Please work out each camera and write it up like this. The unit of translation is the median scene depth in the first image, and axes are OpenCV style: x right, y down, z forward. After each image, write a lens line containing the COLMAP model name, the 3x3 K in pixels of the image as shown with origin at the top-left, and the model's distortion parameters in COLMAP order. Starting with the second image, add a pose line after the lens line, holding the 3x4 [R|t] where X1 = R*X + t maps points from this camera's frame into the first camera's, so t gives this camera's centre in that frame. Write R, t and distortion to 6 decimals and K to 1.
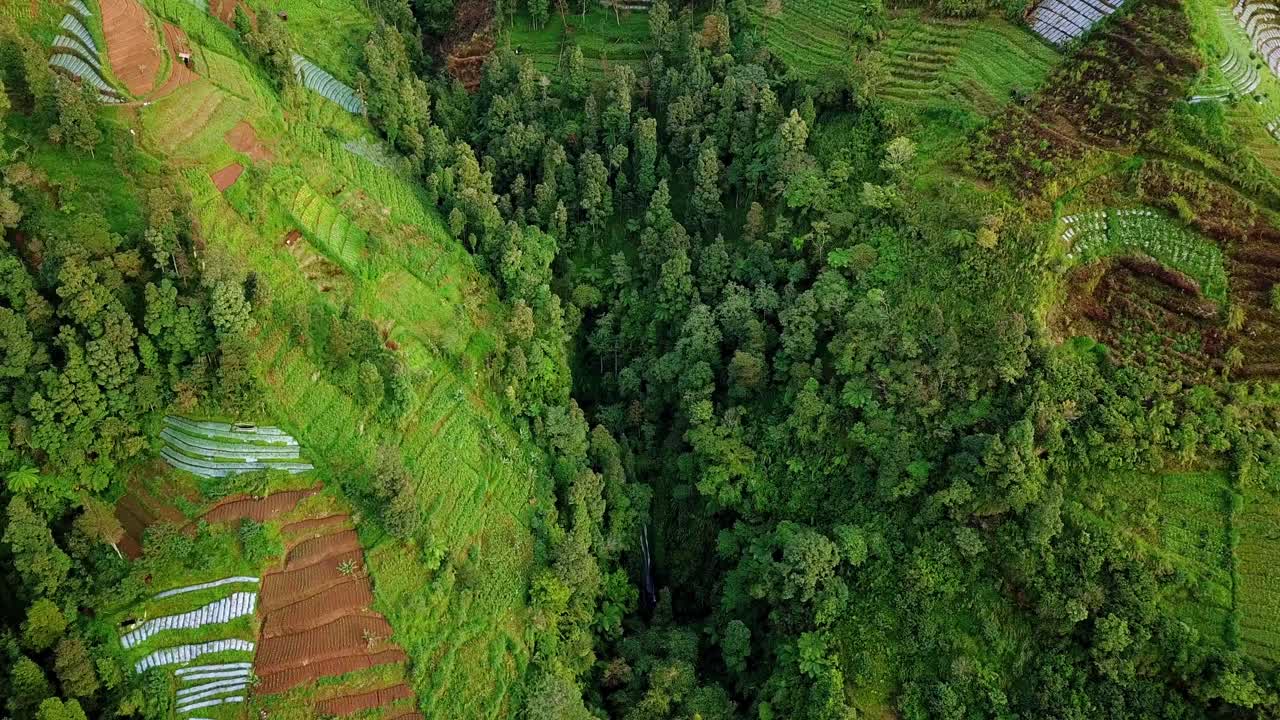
lens RADIAL K [[1028.5, 0, 642.4], [0, 1028.5, 354.5], [0, 0, 1]] dist [0.000319, -0.011496]
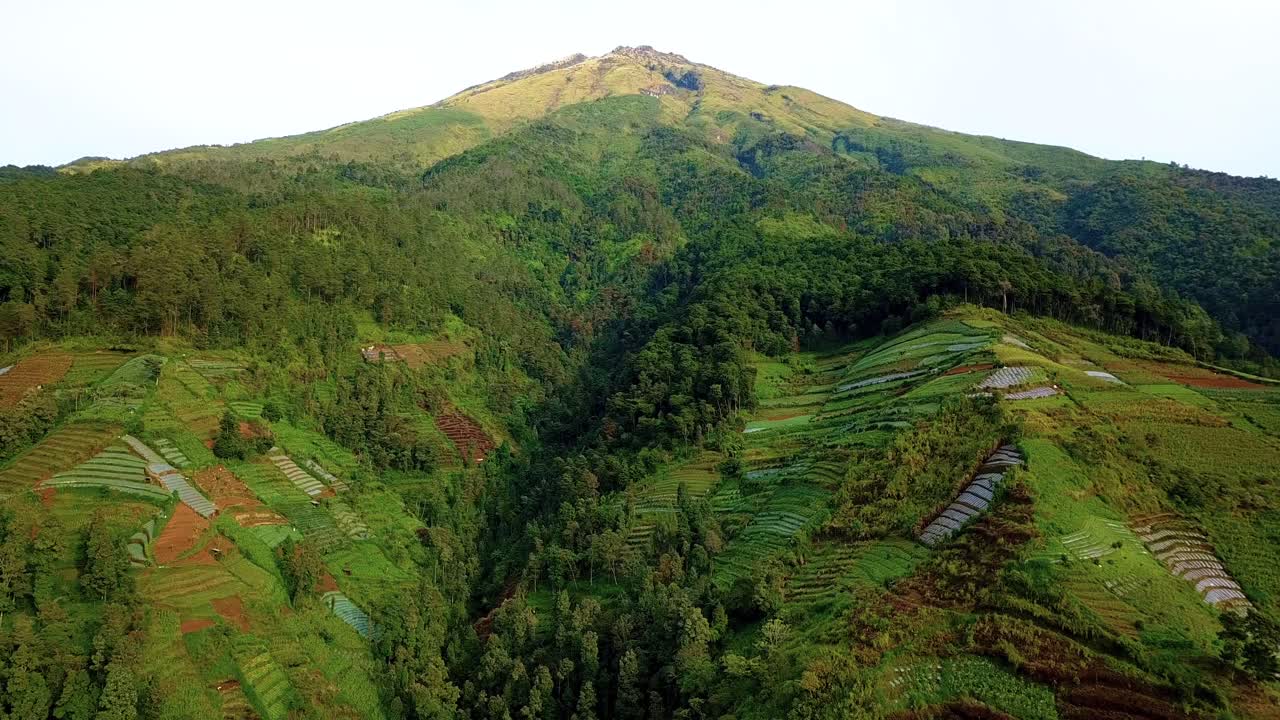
lens RADIAL K [[1028.5, 0, 636.0], [0, 1028.5, 354.9], [0, 0, 1]] dist [0.000319, -0.011496]
pose [[0.963901, -0.049233, -0.261669, 0.443495], [-0.135422, 0.755501, -0.640998, 0.302444], [0.229250, 0.653294, 0.721561, 0.045376]]
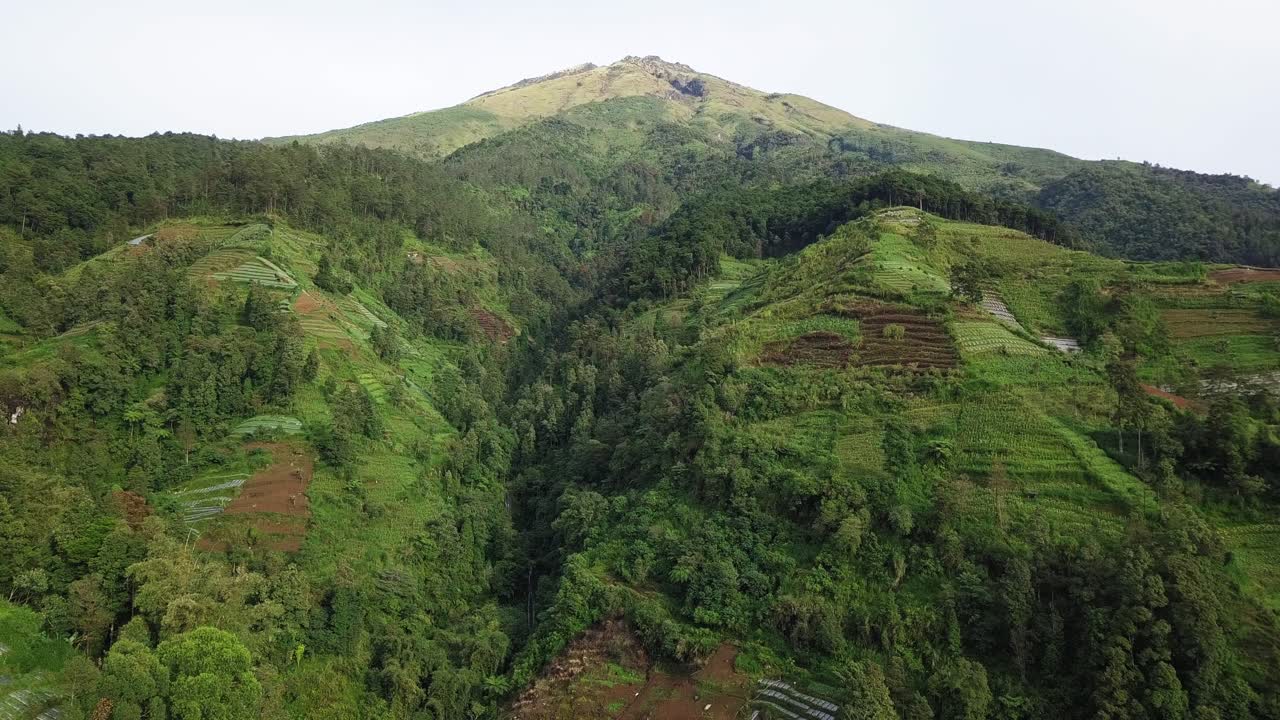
lens RADIAL K [[1028.5, 0, 639.4], [0, 1028.5, 362.8], [0, 0, 1]] dist [0.000319, -0.011496]
pose [[0.963267, -0.043397, -0.265017, 0.632740], [-0.145000, 0.746590, -0.649290, 0.985110], [0.226036, 0.663867, 0.712873, -0.152452]]
